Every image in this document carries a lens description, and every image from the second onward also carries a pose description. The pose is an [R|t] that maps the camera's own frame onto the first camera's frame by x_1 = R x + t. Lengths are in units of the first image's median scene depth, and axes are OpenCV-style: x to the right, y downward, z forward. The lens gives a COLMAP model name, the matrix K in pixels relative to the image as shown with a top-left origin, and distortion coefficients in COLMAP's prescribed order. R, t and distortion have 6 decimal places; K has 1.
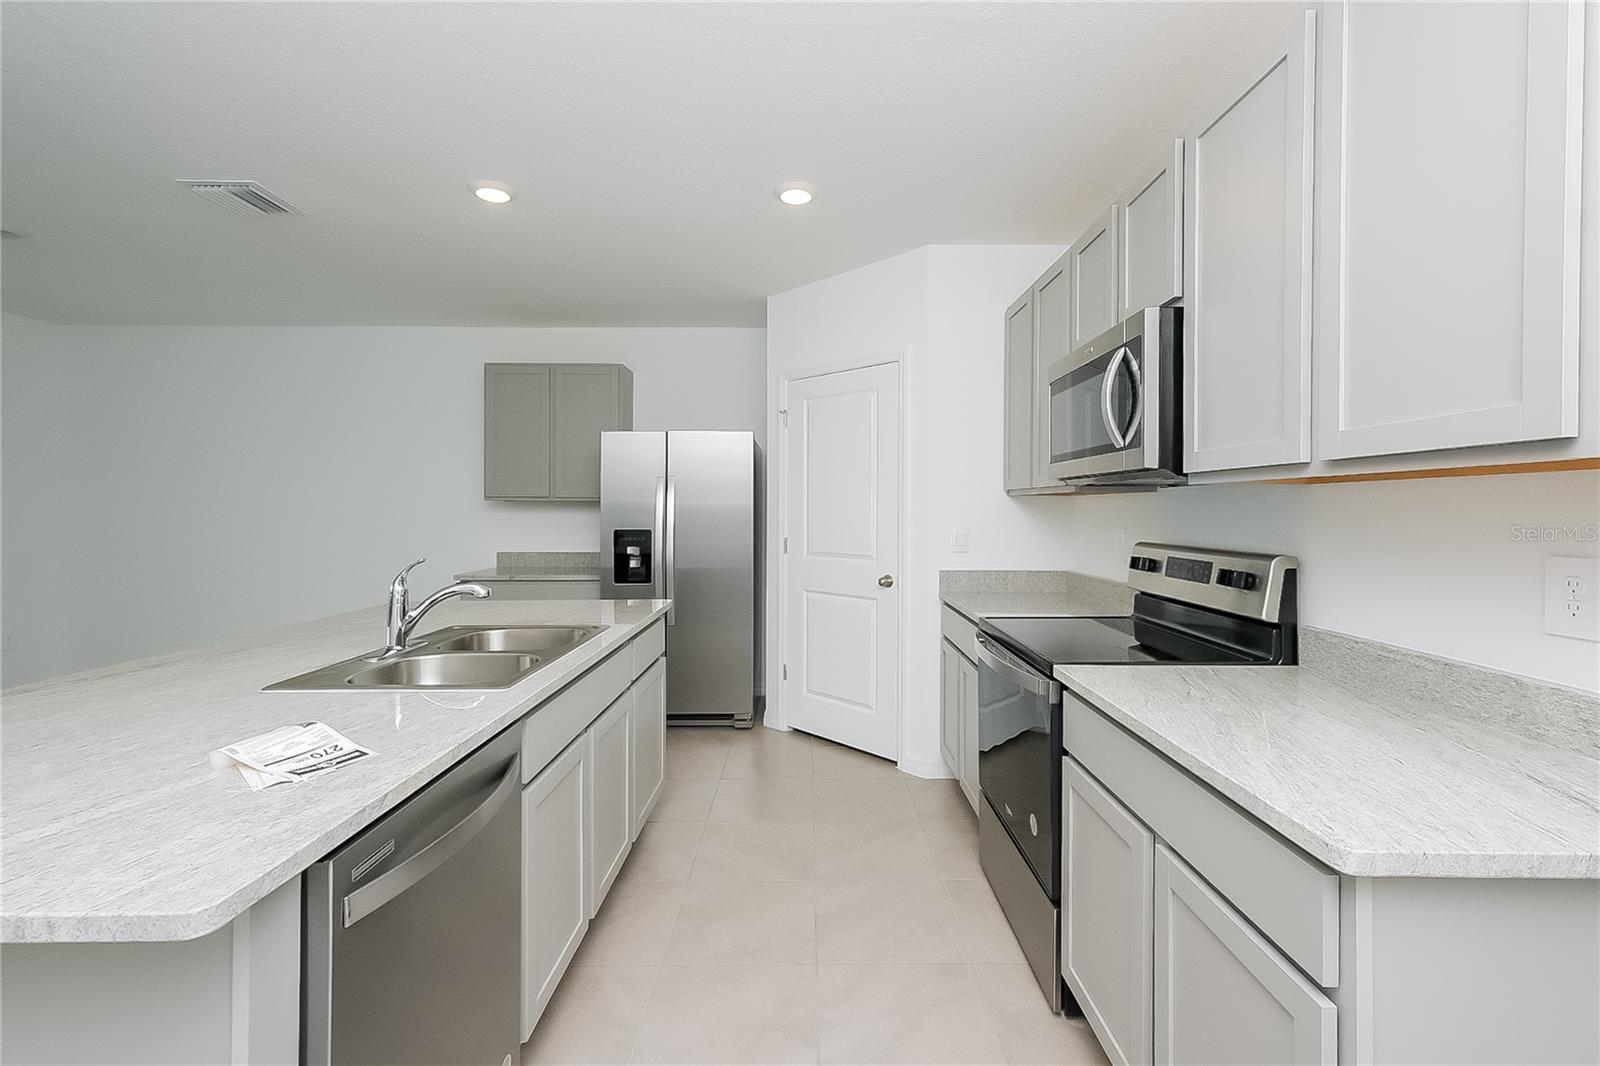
lens RADIAL K [[687.7, 0, 807.4], [0, 687.7, 530.3], [0, 0, 1]] dist [0.000114, 0.000028]
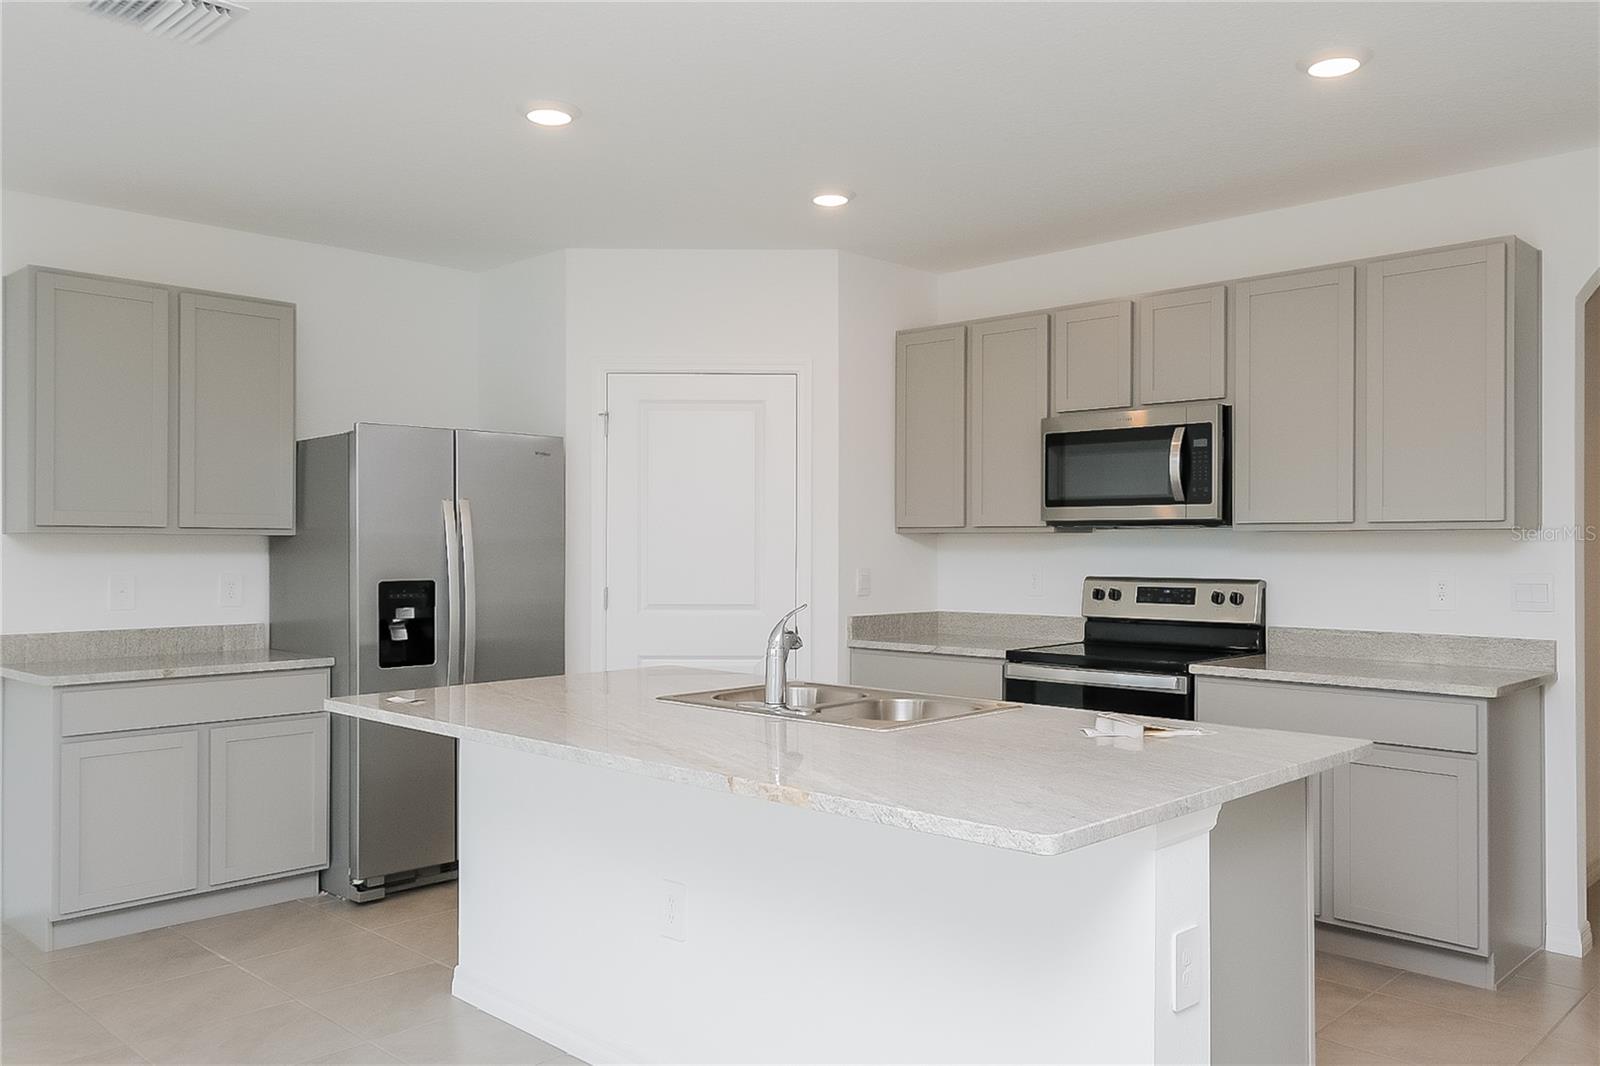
lens RADIAL K [[1242.8, 0, 800.0], [0, 1242.8, 533.0], [0, 0, 1]] dist [0.025196, 0.002745]
pose [[0.701852, 0.007398, 0.712284, -0.841709], [0.023332, 0.999171, -0.033367, 0.001572], [-0.711940, 0.040038, 0.701098, -0.079204]]
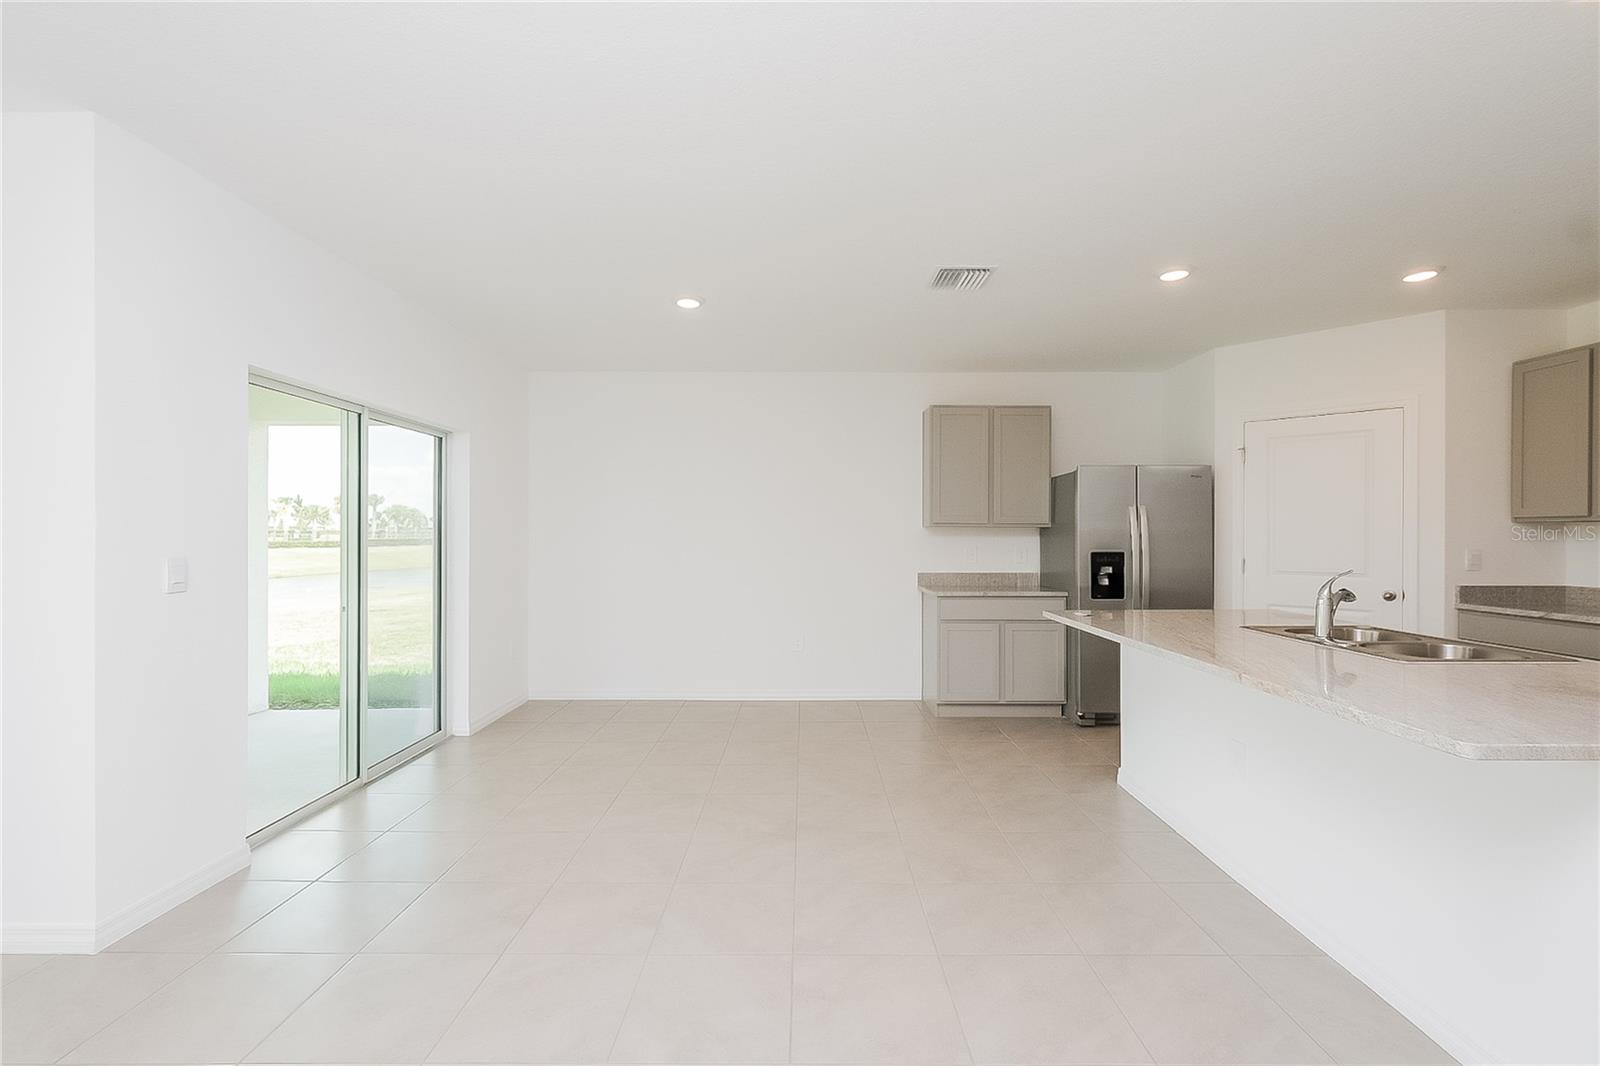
lens RADIAL K [[687.7, 0, 807.4], [0, 687.7, 530.3], [0, 0, 1]] dist [0.000114, 0.000028]
pose [[0.999999, 0.001517, 0.000687, -0.772201], [-0.001488, 0.999175, -0.040576, 0.010362], [-0.000748, 0.040575, 0.999176, -0.152784]]
